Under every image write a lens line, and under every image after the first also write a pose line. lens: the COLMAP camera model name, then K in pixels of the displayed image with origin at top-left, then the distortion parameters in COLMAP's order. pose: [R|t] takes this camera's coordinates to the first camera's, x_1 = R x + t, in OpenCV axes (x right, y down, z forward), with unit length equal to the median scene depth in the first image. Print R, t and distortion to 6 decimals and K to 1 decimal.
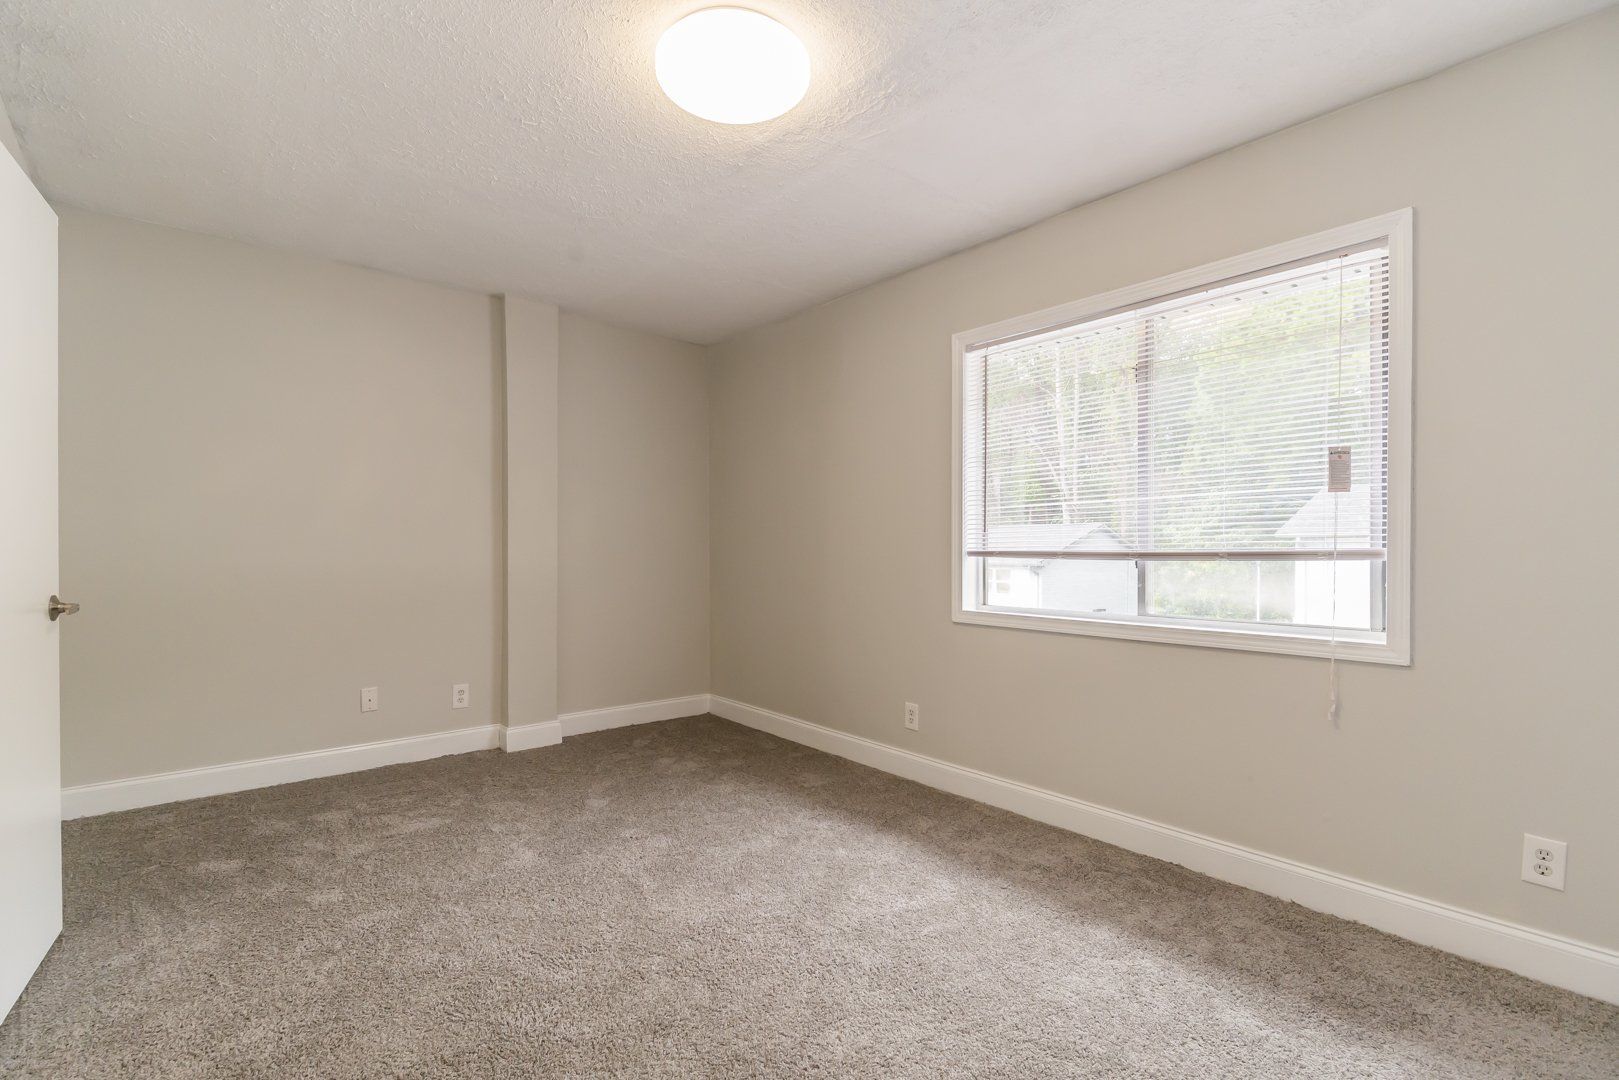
lens RADIAL K [[711.3, 0, 816.2], [0, 711.3, 540.3], [0, 0, 1]] dist [-0.020309, -0.000322]
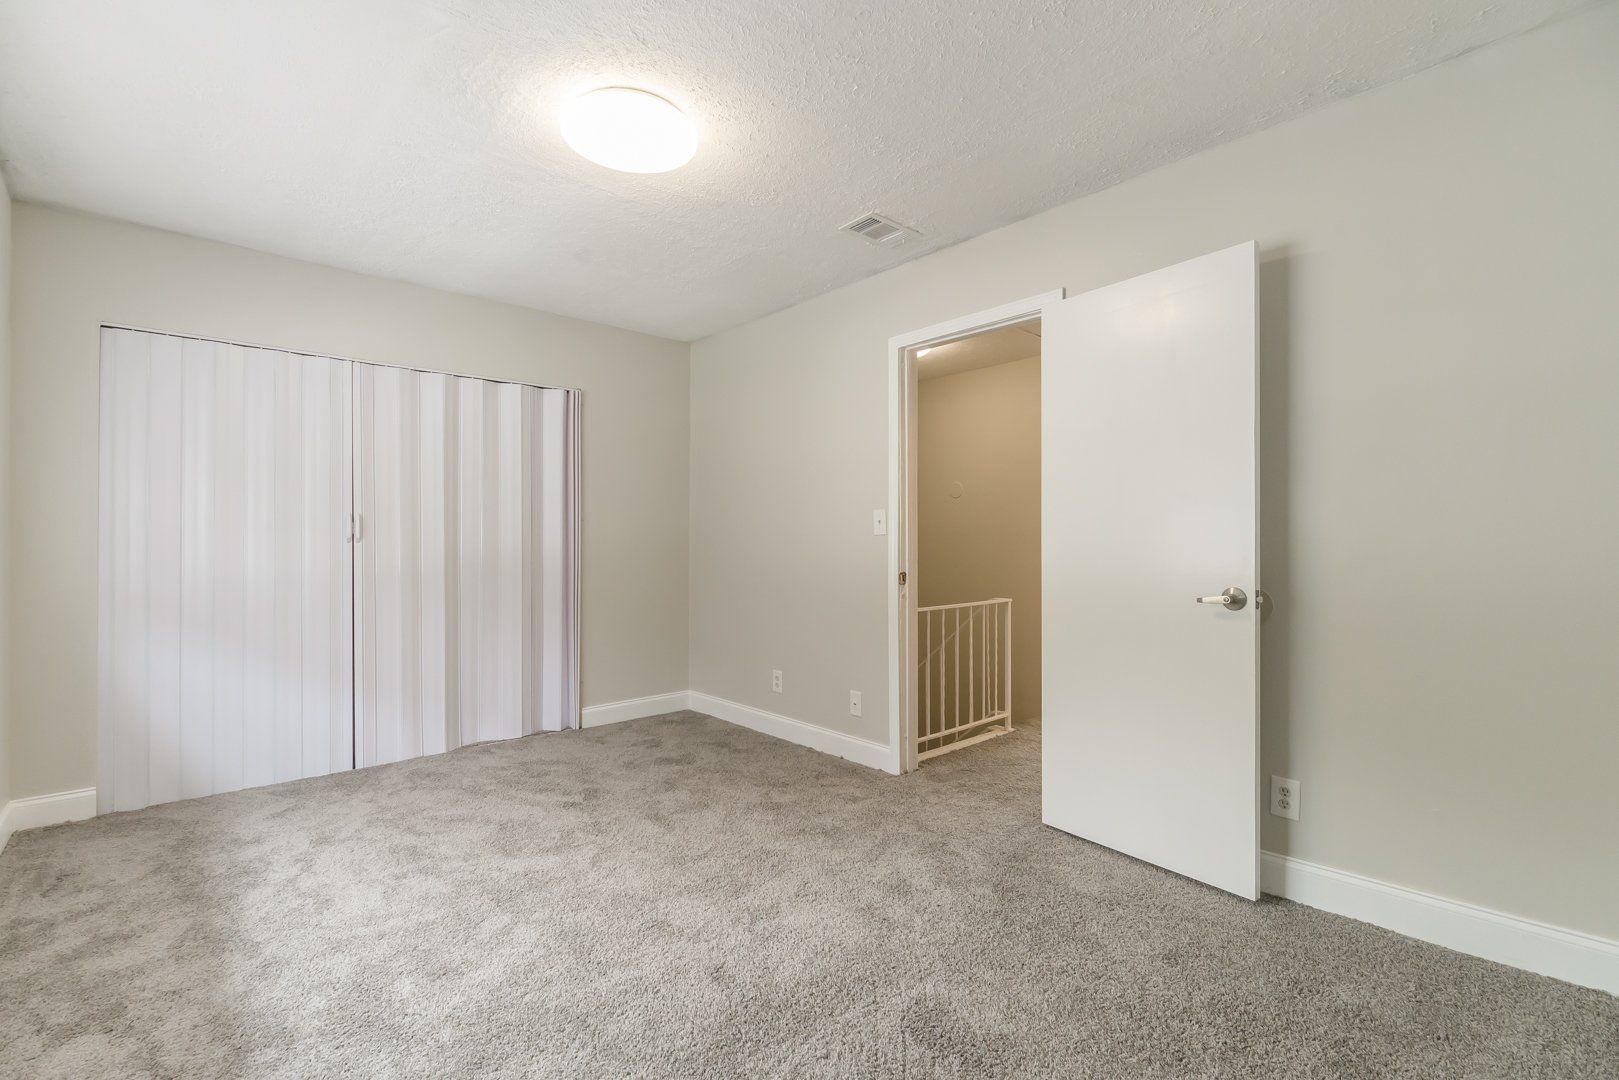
lens RADIAL K [[723.2, 0, 774.4], [0, 723.2, 540.0], [0, 0, 1]] dist [-0.002177, -0.000407]
pose [[-0.999600, -0.001164, 0.028245, -0.265410], [-0.001527, 0.999916, -0.012844, 0.012842], [-0.028228, -0.012882, -0.999519, 1.444981]]
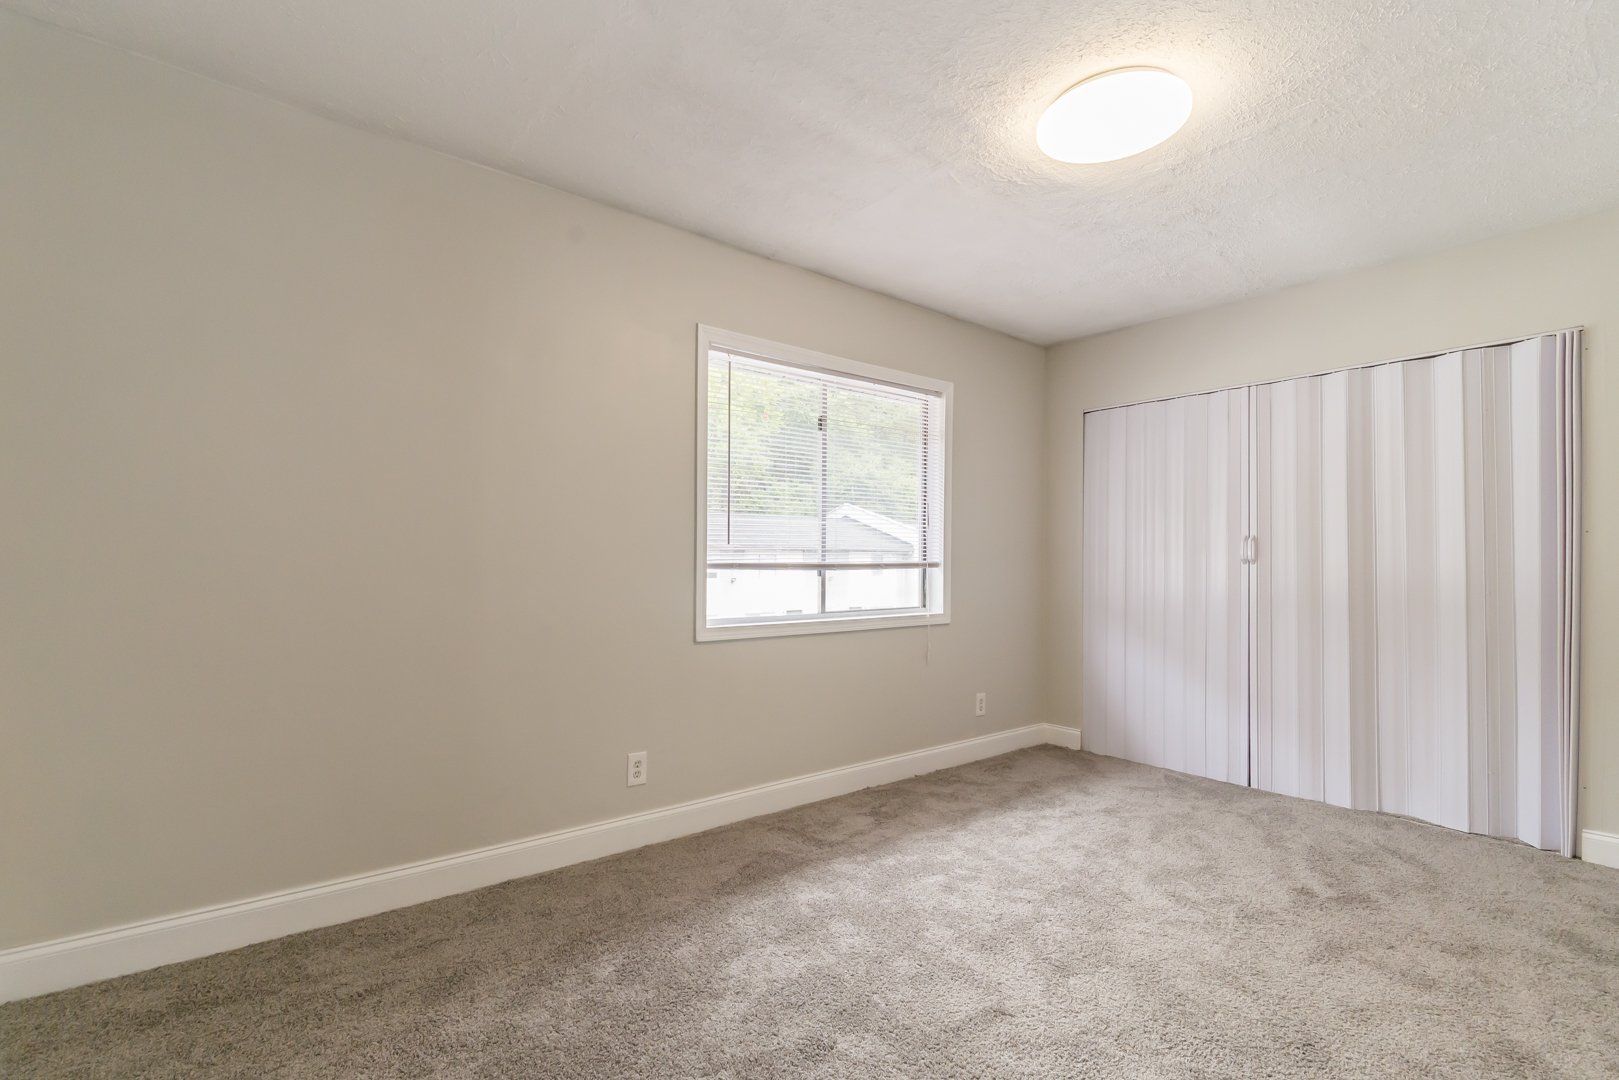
lens RADIAL K [[727.4, 0, 801.2], [0, 727.4, 547.9], [0, 0, 1]] dist [0.002826, -0.000003]
pose [[0.048179, 0.015349, 0.998721, -0.827577], [-0.017943, 0.999734, -0.014499, 0.007555], [-0.998678, -0.017222, 0.048442, 0.940866]]
